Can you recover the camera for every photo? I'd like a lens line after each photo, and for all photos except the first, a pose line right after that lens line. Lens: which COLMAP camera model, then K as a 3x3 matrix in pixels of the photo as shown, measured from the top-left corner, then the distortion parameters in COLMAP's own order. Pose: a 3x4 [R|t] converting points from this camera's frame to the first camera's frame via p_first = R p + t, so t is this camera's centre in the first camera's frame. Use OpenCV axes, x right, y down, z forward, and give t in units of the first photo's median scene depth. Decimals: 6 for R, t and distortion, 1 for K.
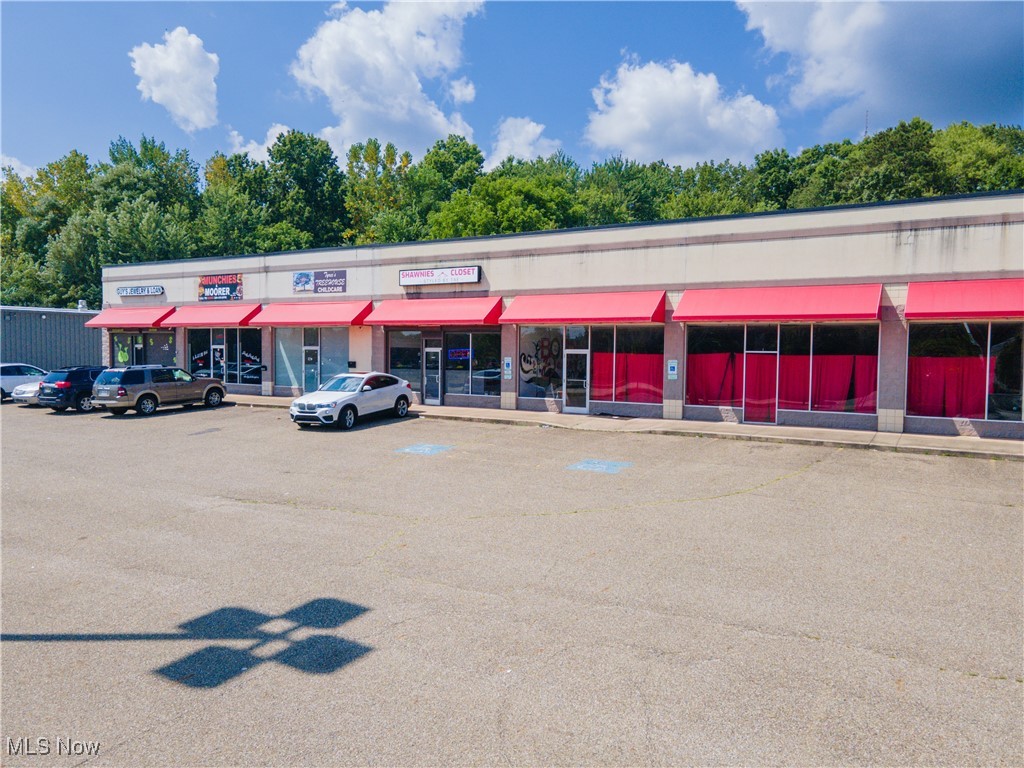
lens RADIAL K [[749.4, 0, 506.5], [0, 749.4, 383.2], [0, 0, 1]] dist [0.029119, 0.030123]
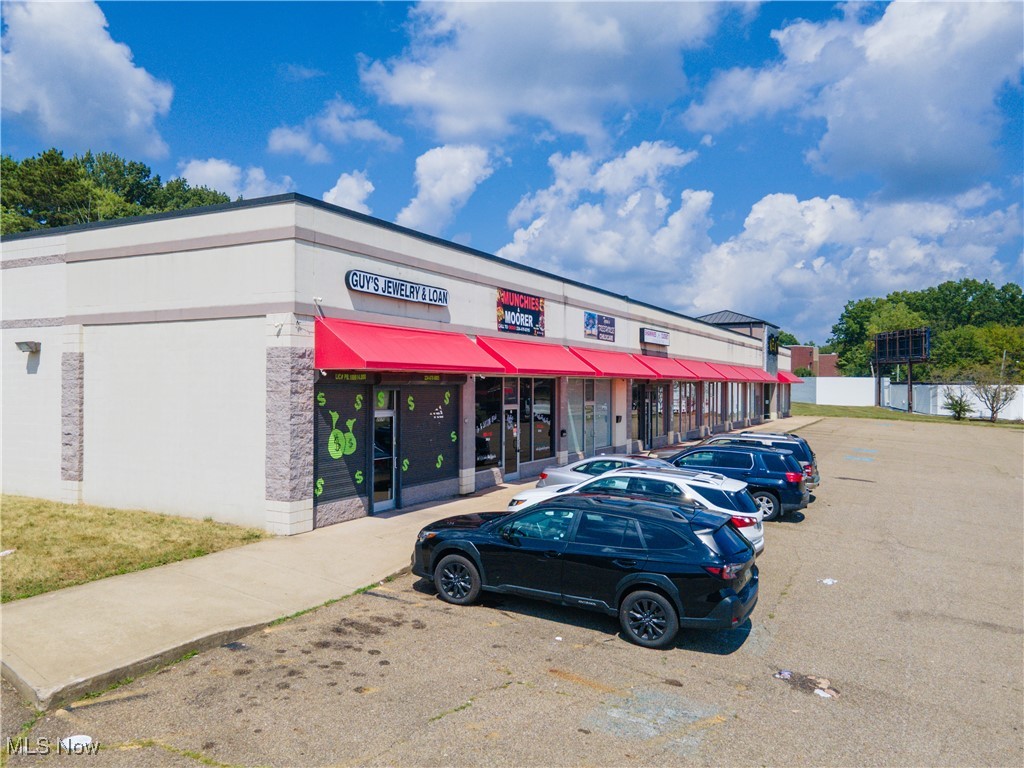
lens RADIAL K [[749.4, 0, 506.5], [0, 749.4, 383.2], [0, 0, 1]] dist [0.029119, 0.030123]
pose [[-0.046834, -0.006396, 0.998882, -1.309479], [0.042624, 0.999056, 0.008395, -0.096110], [-0.997993, 0.042969, -0.046517, 1.354182]]
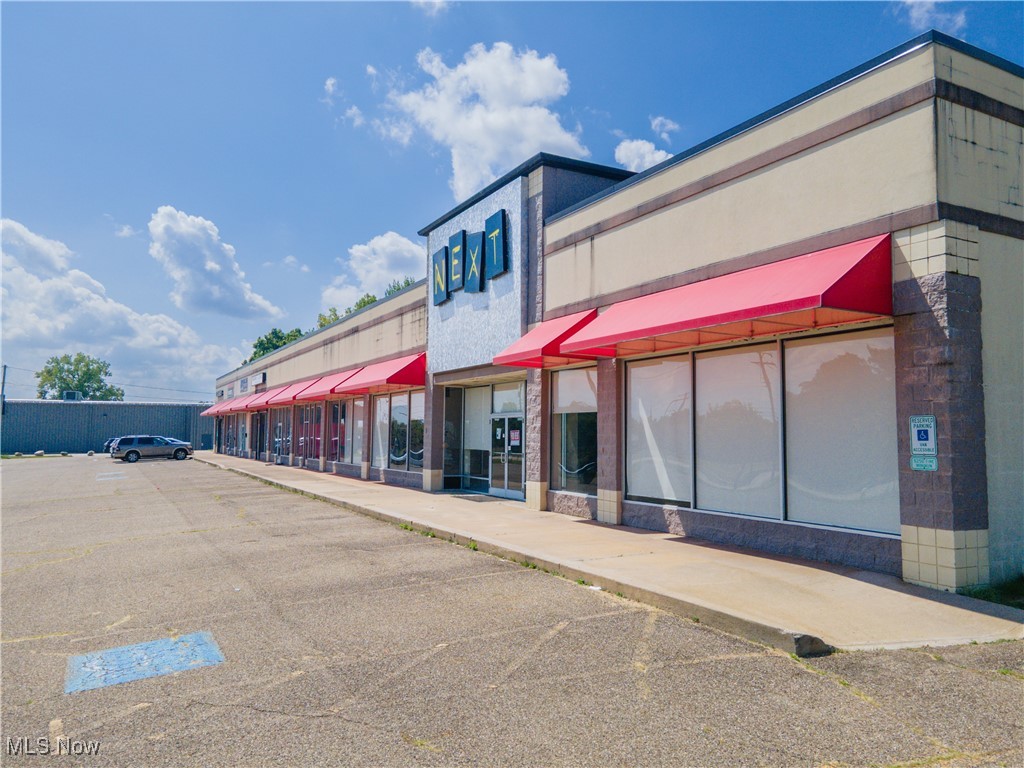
lens RADIAL K [[749.4, 0, 506.5], [0, 749.4, 383.2], [0, 0, 1]] dist [0.029119, 0.030123]
pose [[0.854340, -0.039621, -0.518202, 1.277032], [-0.022577, 0.993319, -0.113169, 0.039456], [0.519224, 0.108384, 0.847738, -0.109114]]
